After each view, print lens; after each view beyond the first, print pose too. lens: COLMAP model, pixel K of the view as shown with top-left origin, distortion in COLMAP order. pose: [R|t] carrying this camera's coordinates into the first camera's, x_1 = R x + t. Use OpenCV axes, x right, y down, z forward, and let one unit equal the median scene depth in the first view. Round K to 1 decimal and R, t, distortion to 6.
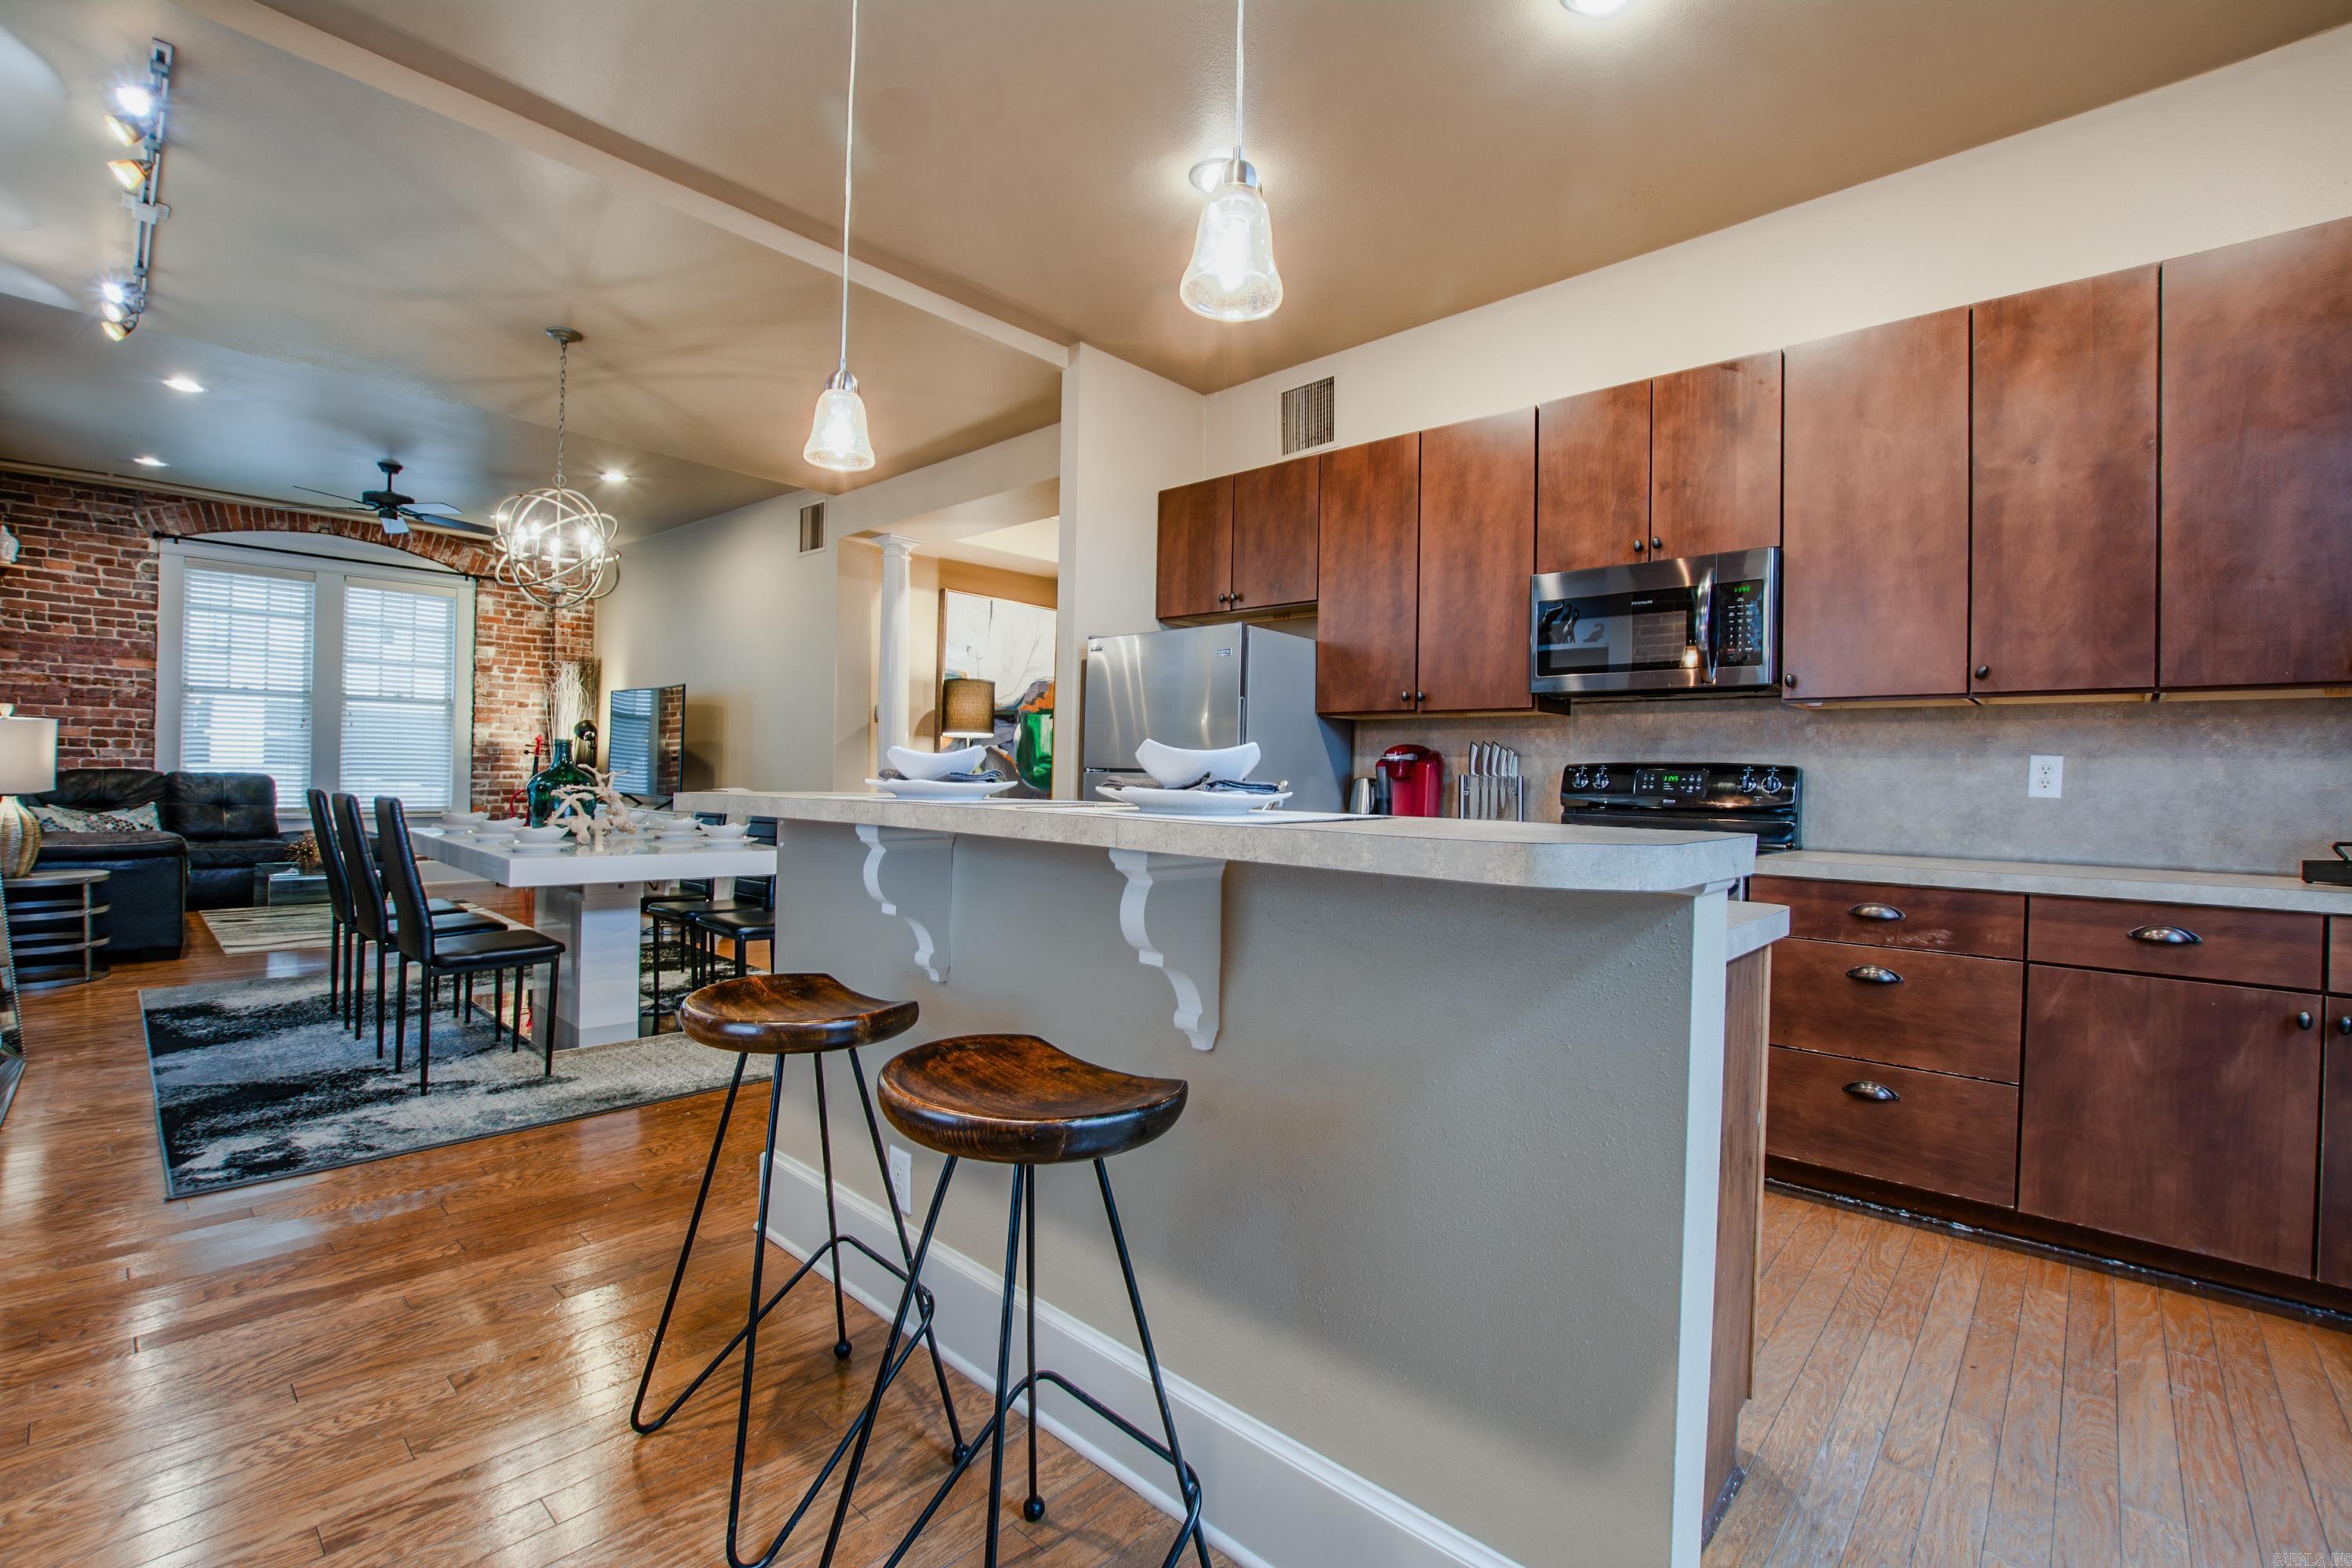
lens RADIAL K [[1041.5, 0, 1203.6], [0, 1041.5, 785.2], [0, 0, 1]] dist [-0.035599, 0.005082]
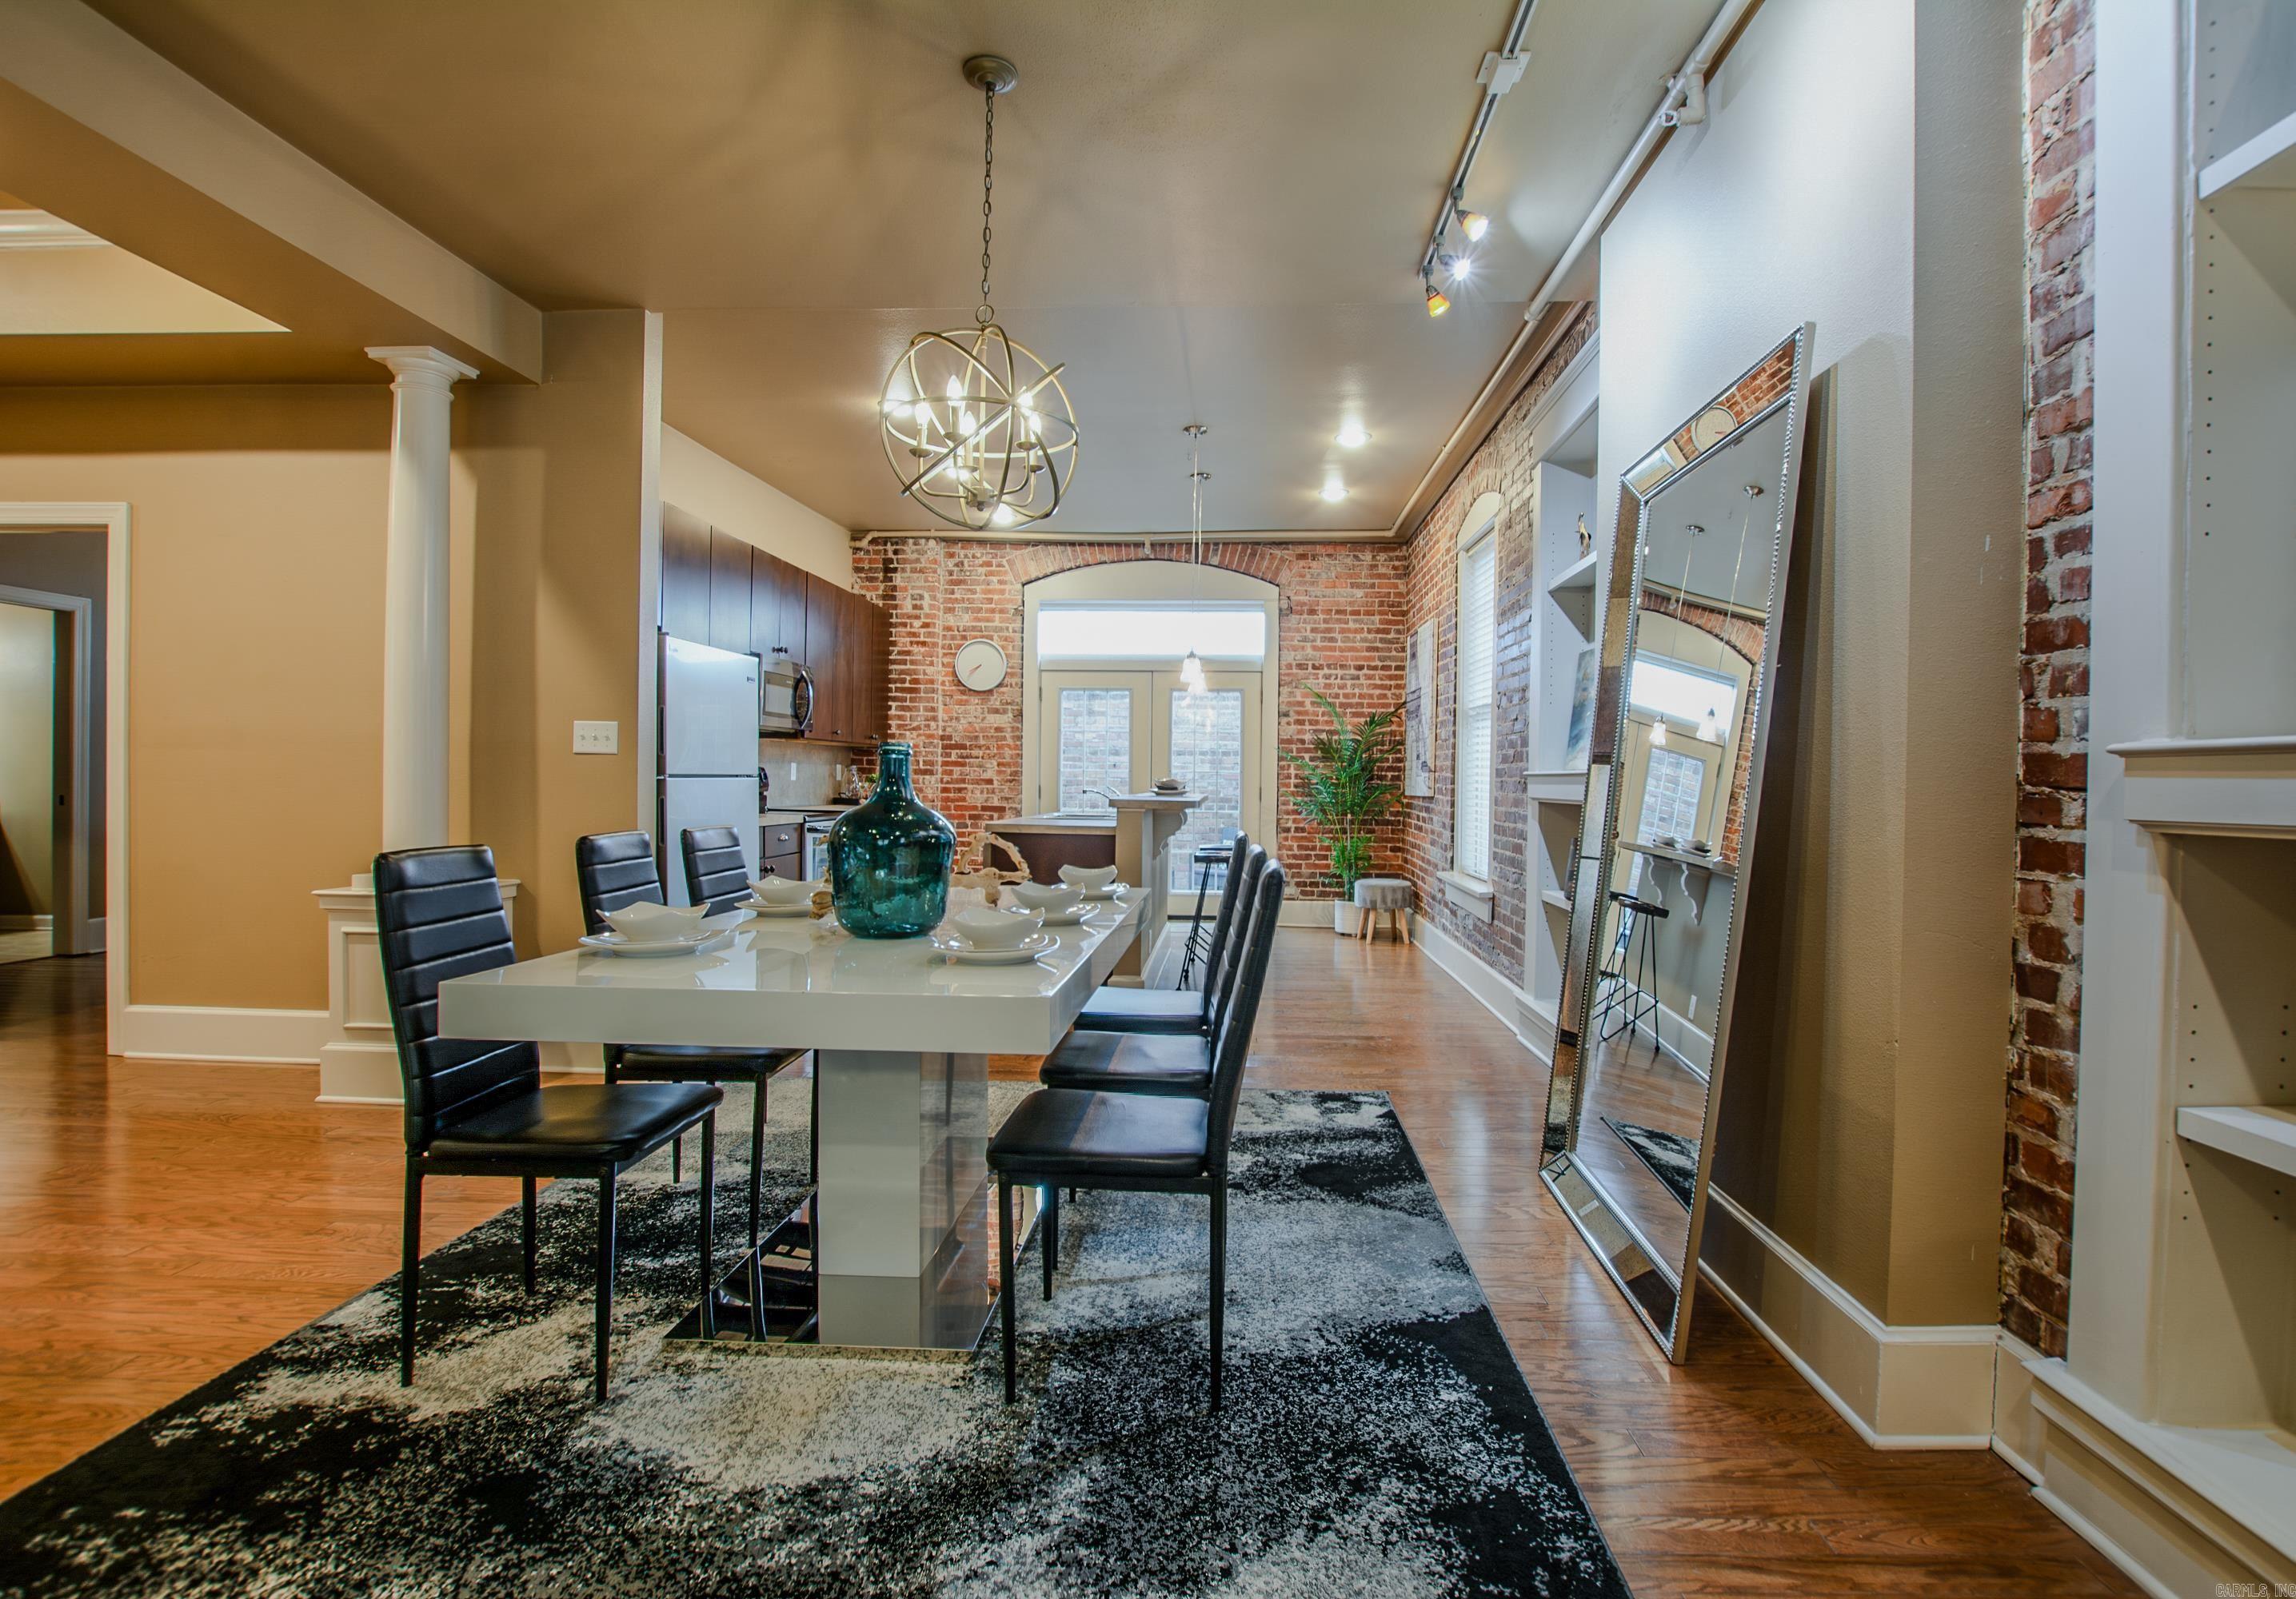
lens RADIAL K [[1049.1, 0, 1224.9], [0, 1049.1, 793.0], [0, 0, 1]] dist [-0.030586, 0.000892]
pose [[-0.664535, -0.040450, 0.746161, -0.695526], [-0.024553, 0.999177, 0.032299, -0.025591], [-0.746853, 0.003144, -0.664981, 0.763654]]
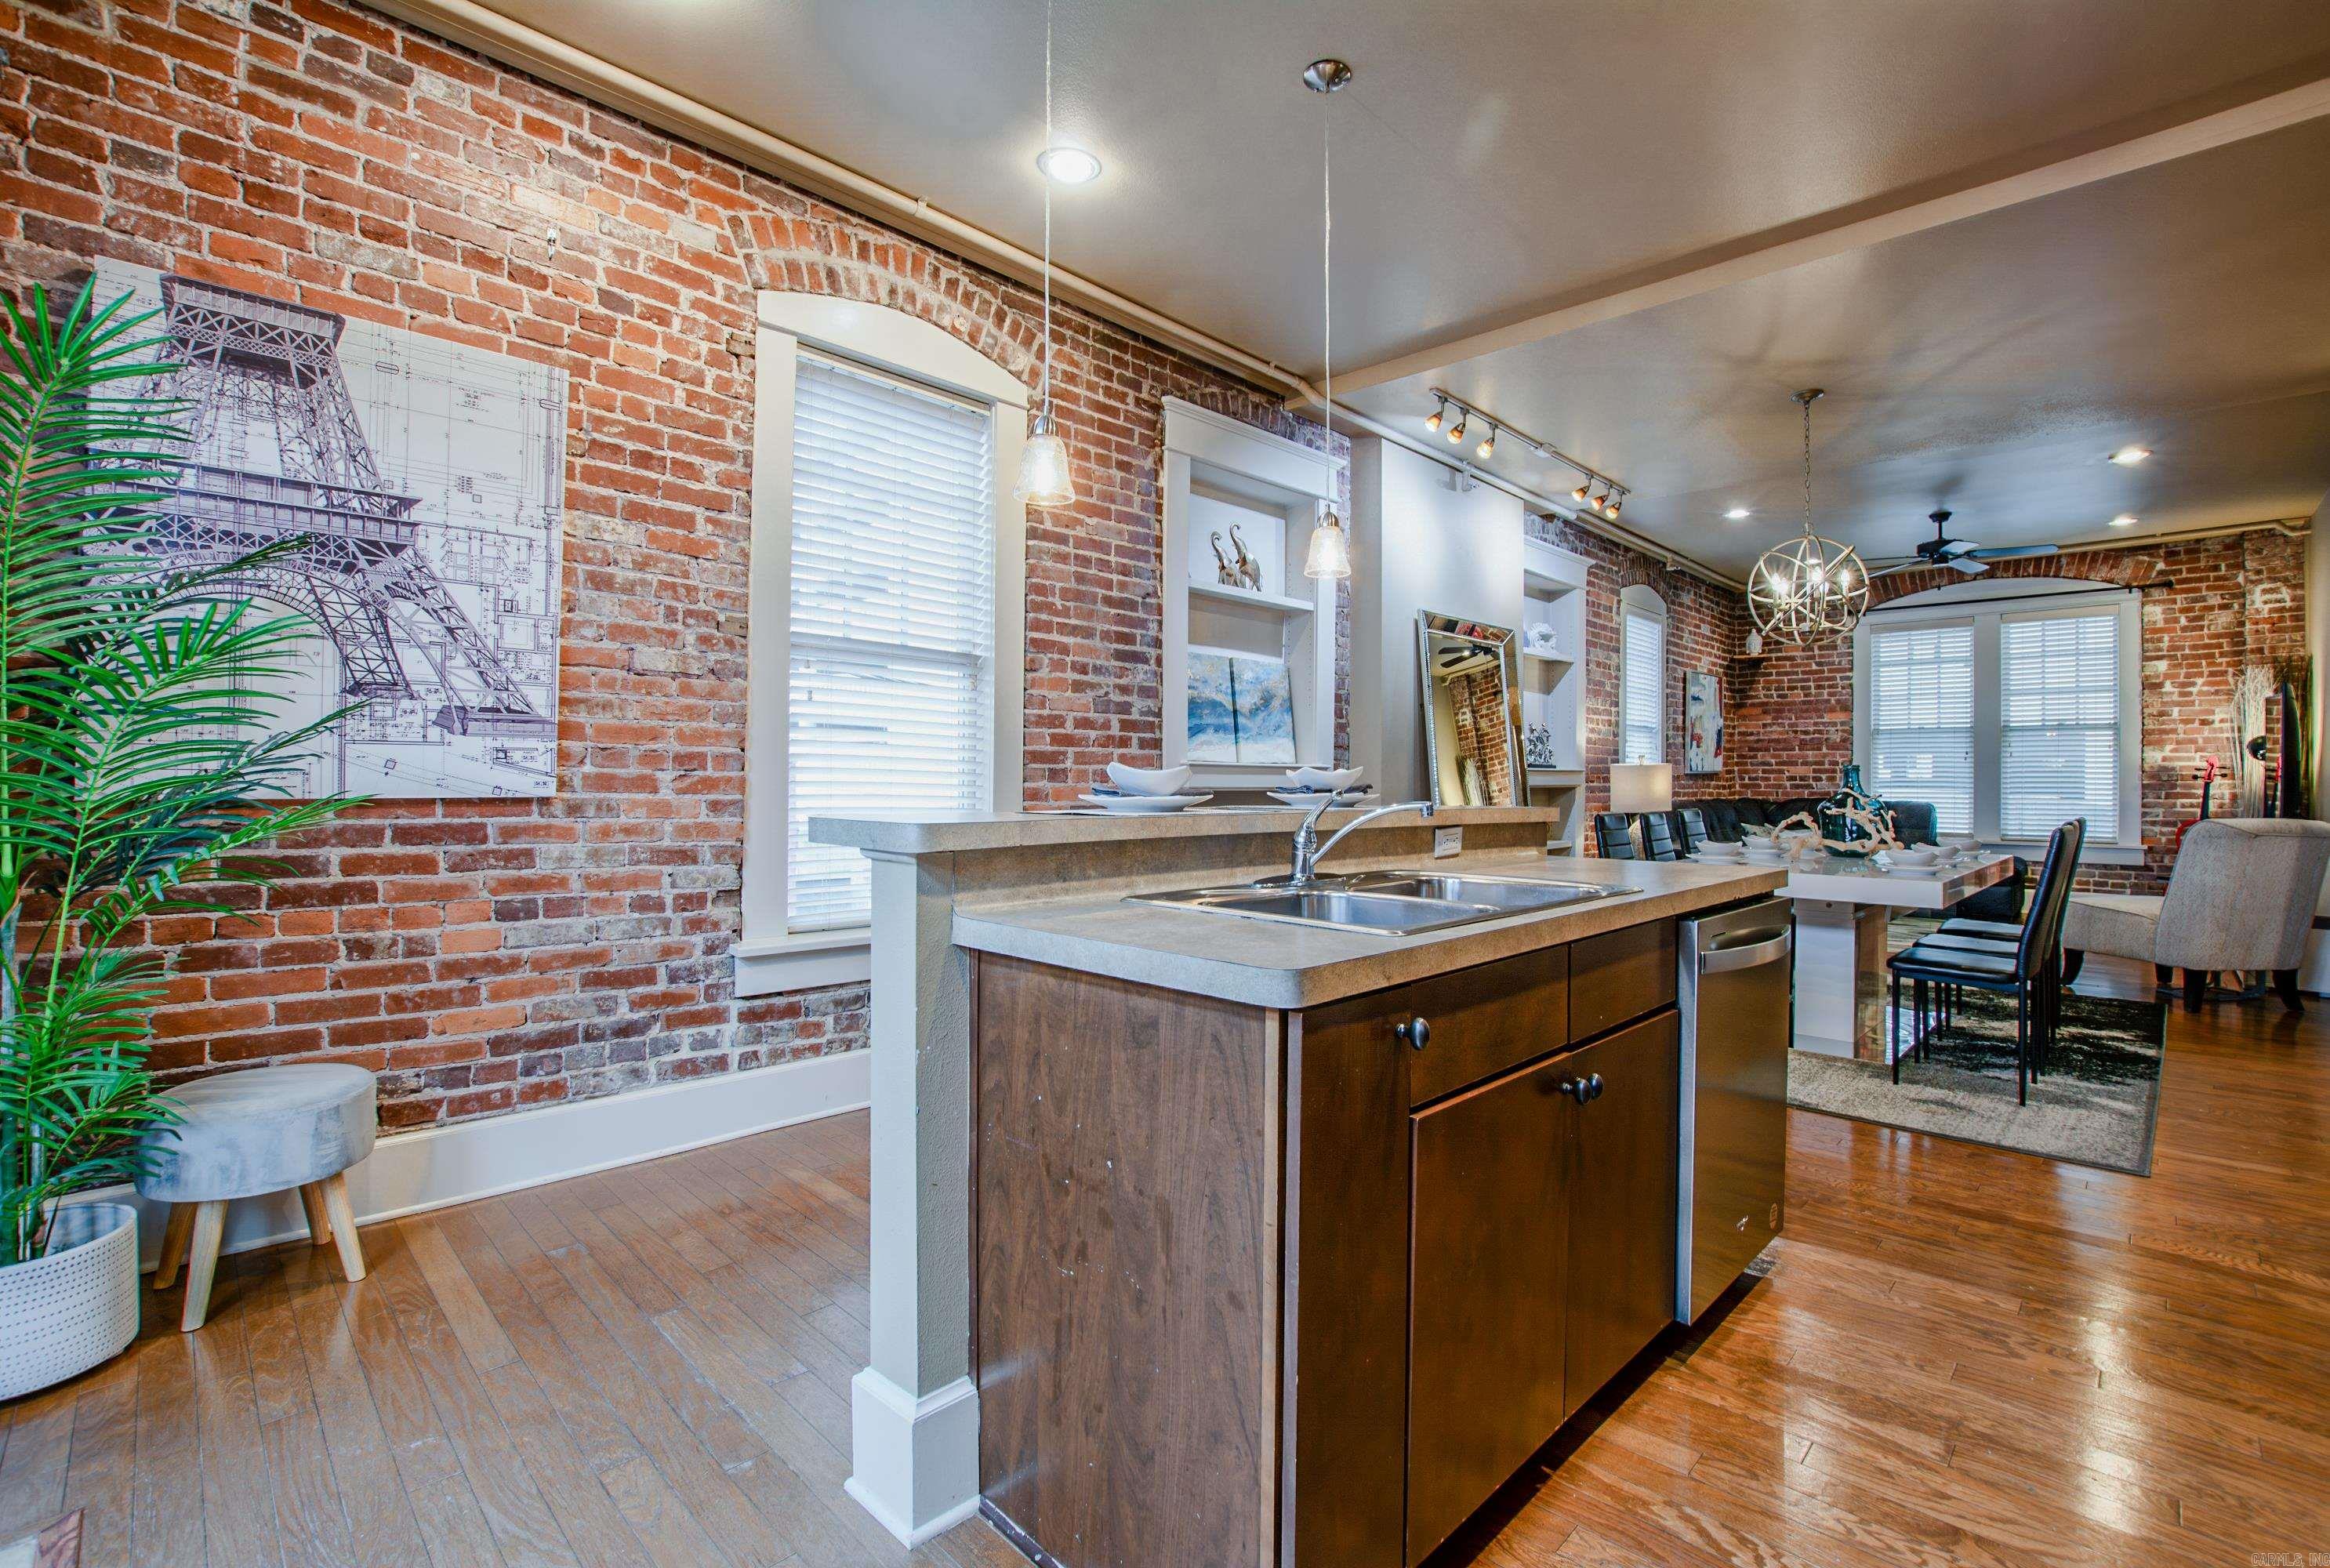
lens RADIAL K [[1045.9, 0, 1181.2], [0, 1045.9, 778.5], [0, 0, 1]] dist [-0.027834, 0.001416]
pose [[-0.044961, -0.025066, -0.998674, 0.292668], [-0.015500, 0.999582, -0.024391, 0.004232], [0.998868, 0.014383, -0.045331, 0.226422]]
